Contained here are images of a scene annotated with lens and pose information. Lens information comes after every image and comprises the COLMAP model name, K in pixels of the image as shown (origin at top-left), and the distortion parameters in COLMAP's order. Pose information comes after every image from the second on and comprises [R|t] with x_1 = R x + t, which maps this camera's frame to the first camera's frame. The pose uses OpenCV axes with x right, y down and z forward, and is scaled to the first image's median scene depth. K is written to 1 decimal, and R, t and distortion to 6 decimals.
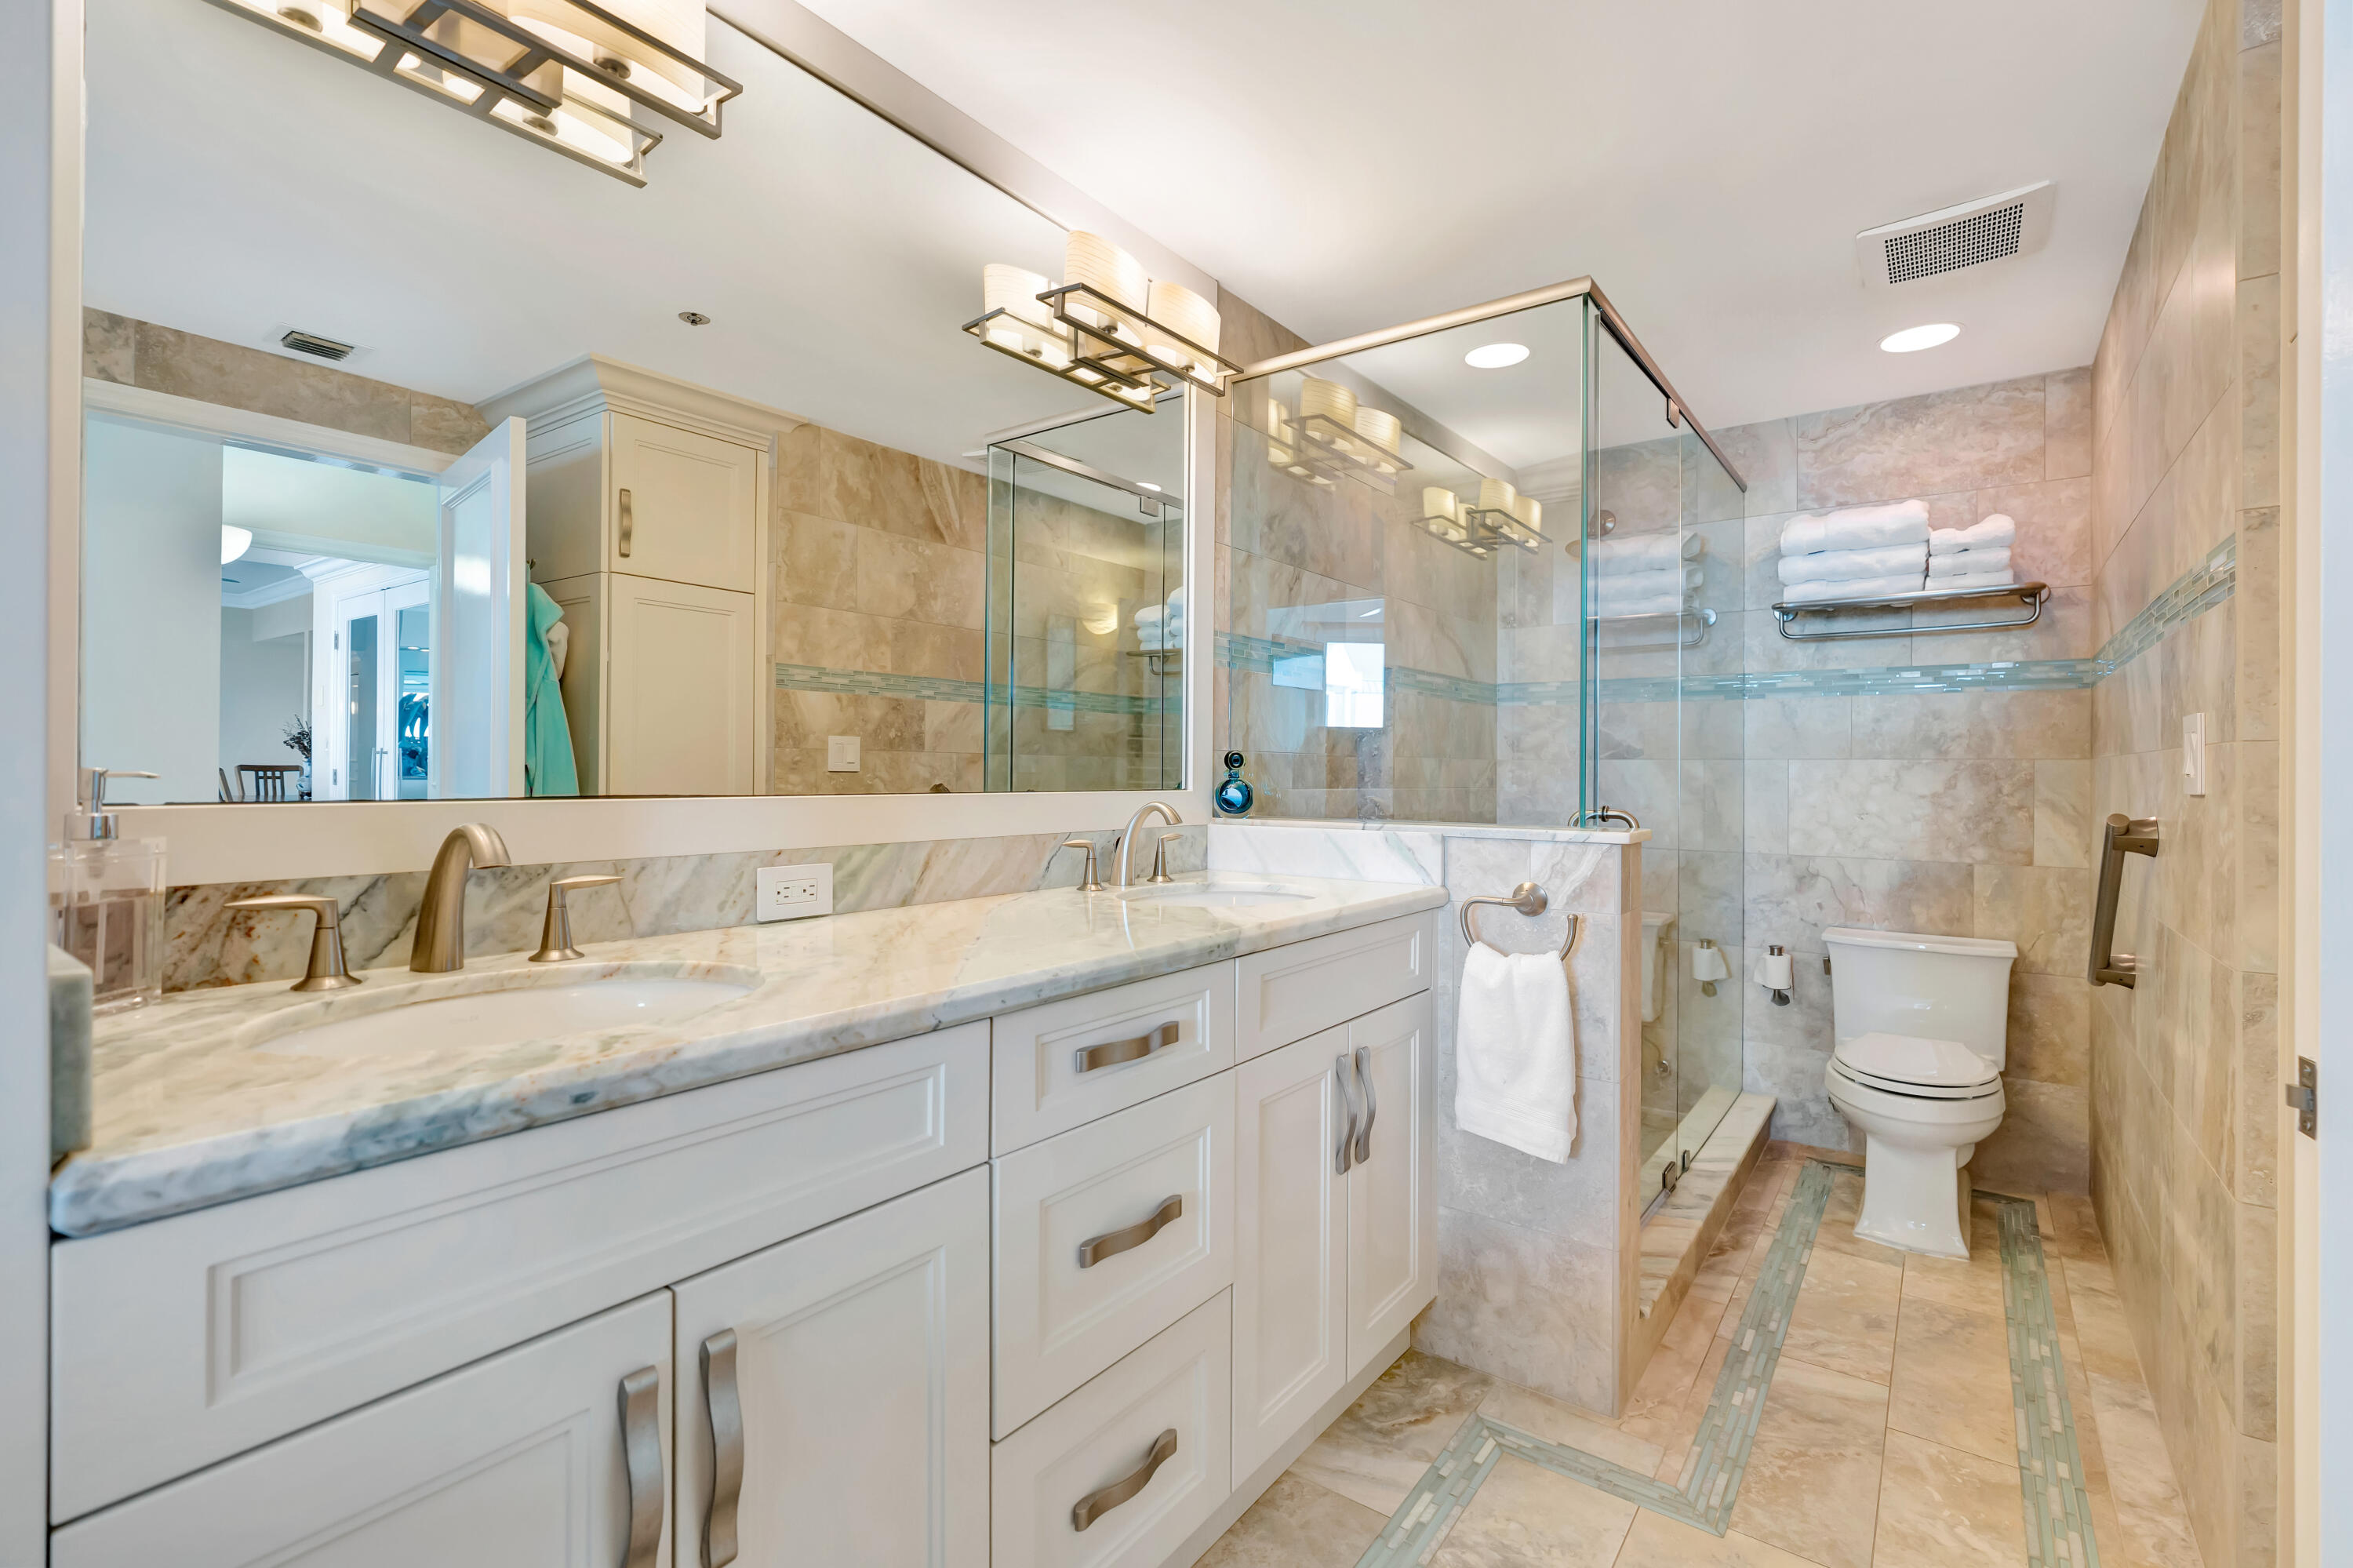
lens RADIAL K [[1052.9, 0, 1176.4], [0, 1052.9, 776.7], [0, 0, 1]] dist [-0.004896, 0.000952]
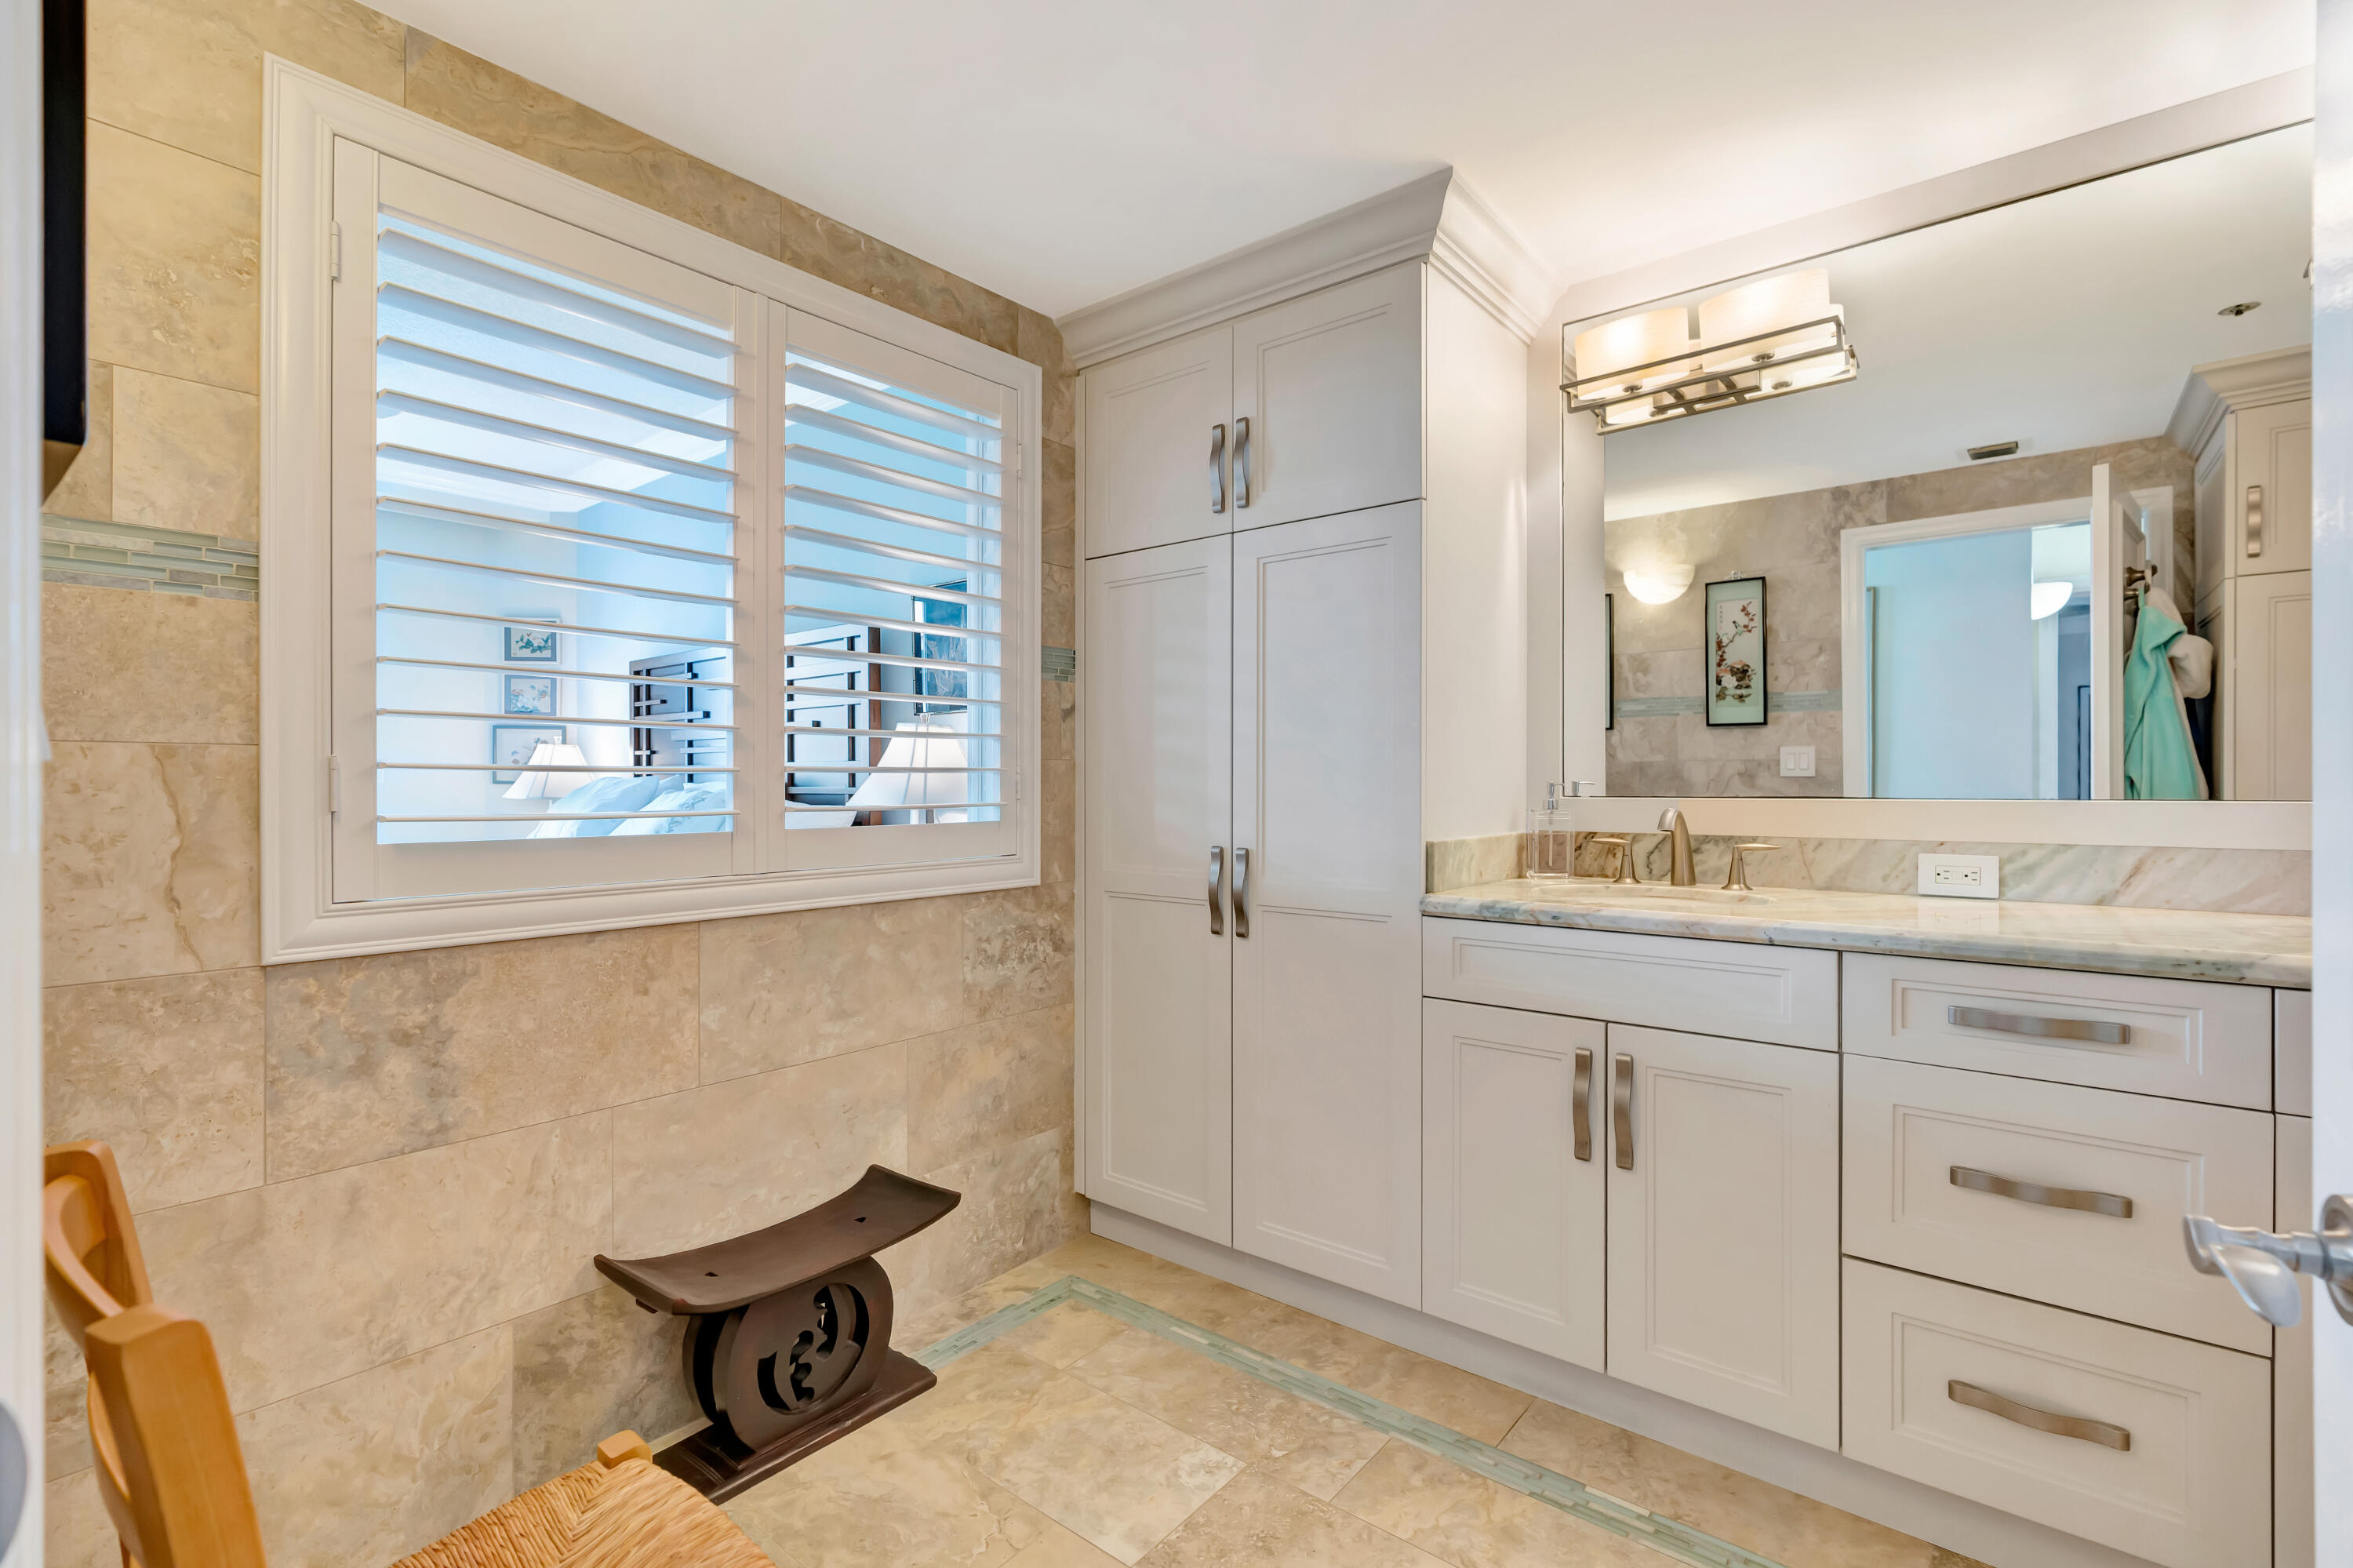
lens RADIAL K [[1052.9, 0, 1186.6], [0, 1052.9, 785.3], [0, 0, 1]] dist [-0.004896, 0.000952]
pose [[-0.043150, -0.002946, -0.999064, 1.037194], [0.000214, 0.999996, -0.002958, 0.004833], [0.999069, -0.000341, -0.043149, 0.143847]]
